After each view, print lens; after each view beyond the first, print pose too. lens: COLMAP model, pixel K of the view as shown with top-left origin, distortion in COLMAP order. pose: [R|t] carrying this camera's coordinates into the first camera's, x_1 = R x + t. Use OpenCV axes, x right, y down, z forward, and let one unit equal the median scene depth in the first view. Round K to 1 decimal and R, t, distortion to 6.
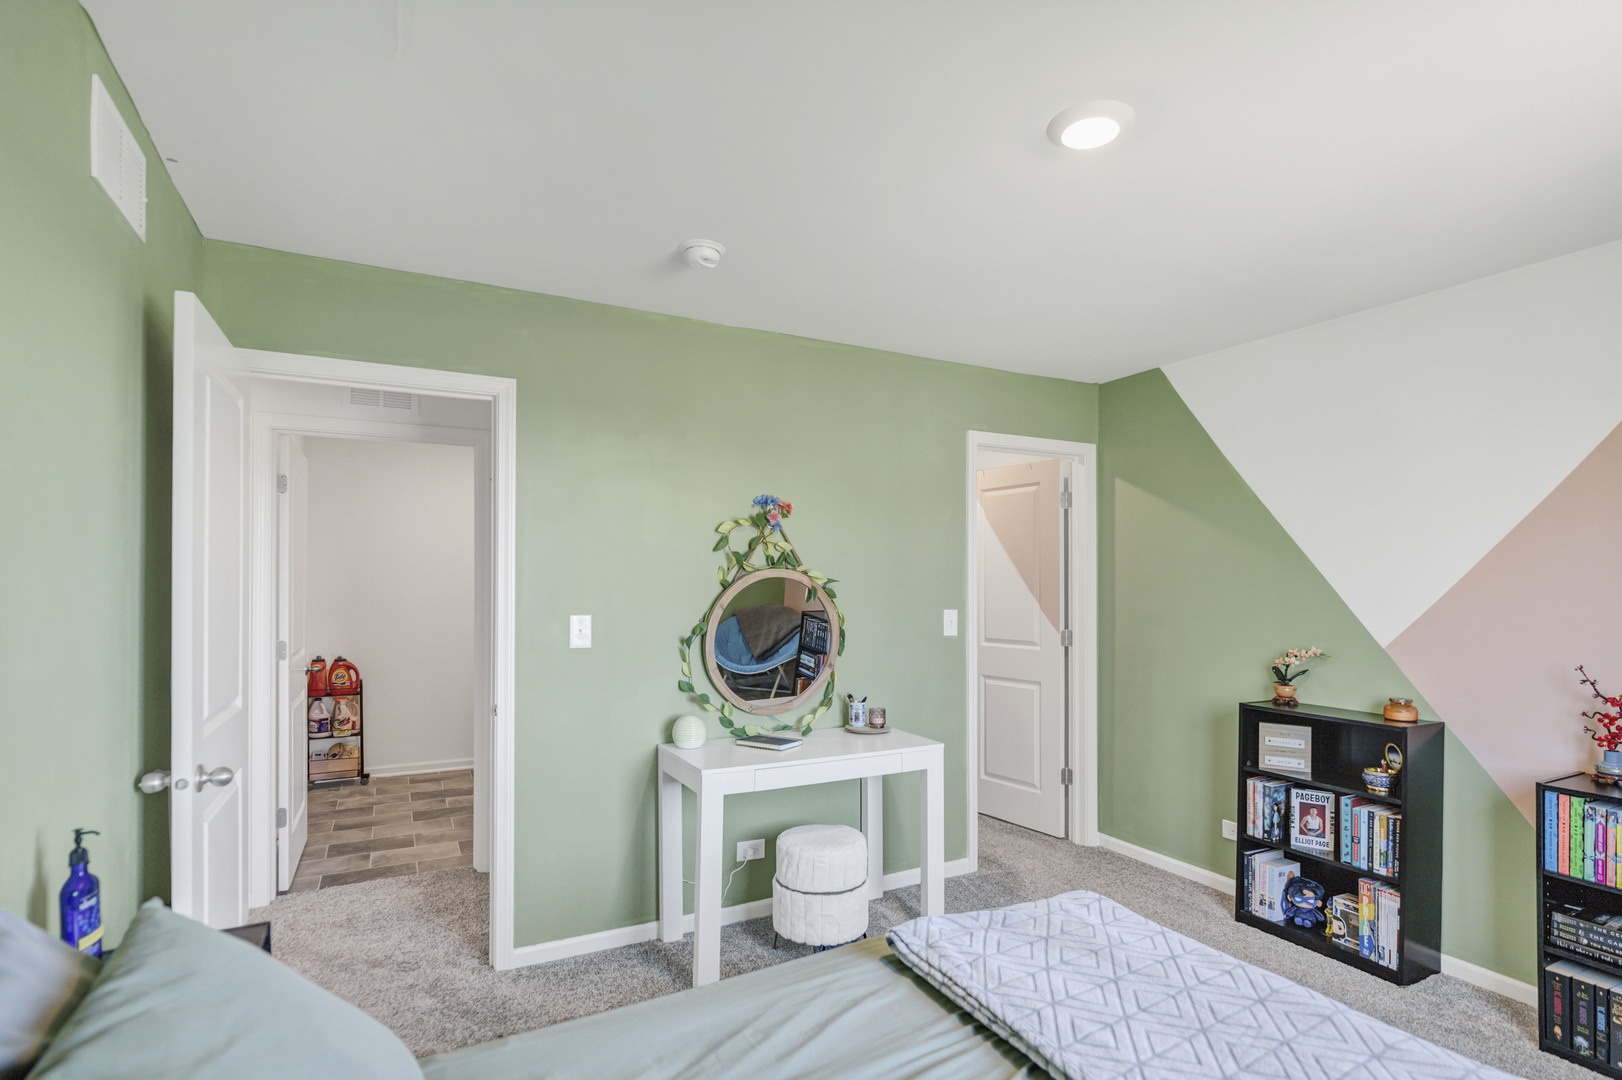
lens RADIAL K [[801.7, 0, 813.6], [0, 801.7, 553.5], [0, 0, 1]] dist [0.001084, -0.000896]
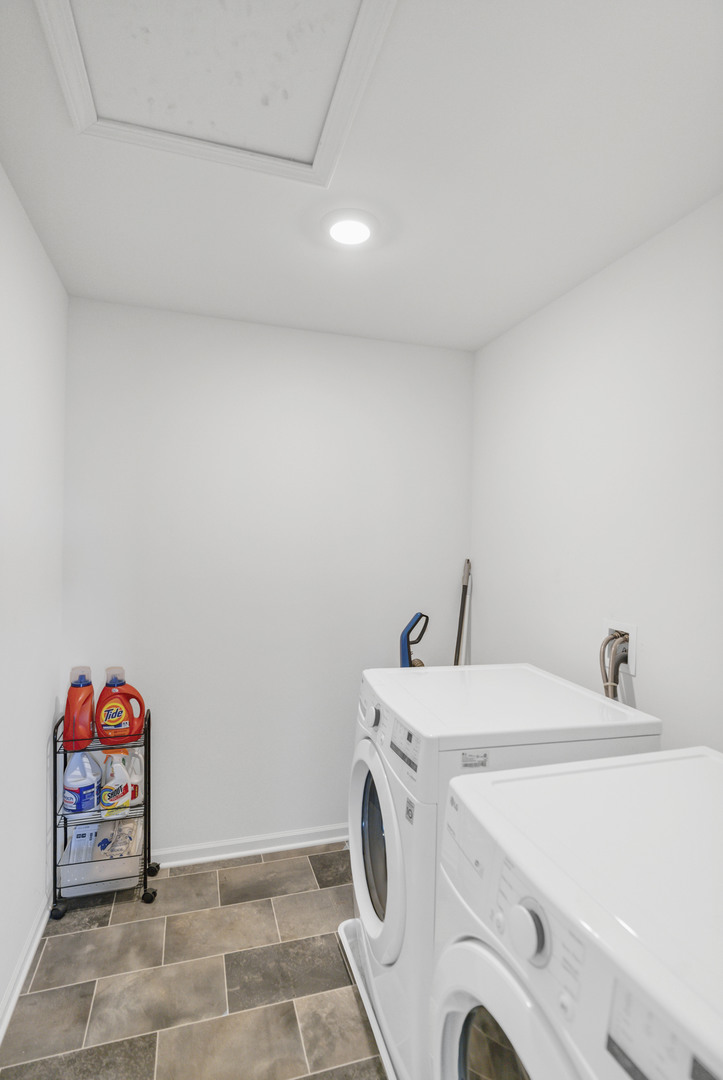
lens RADIAL K [[533.8, 0, 359.0], [0, 533.8, 539.2], [0, 0, 1]] dist [0.001084, -0.000896]
pose [[0.983850, 0.016468, -0.178234, -0.342600], [-0.013546, 0.999753, 0.017602, 0.014728], [0.178480, -0.014903, 0.983831, 0.644401]]
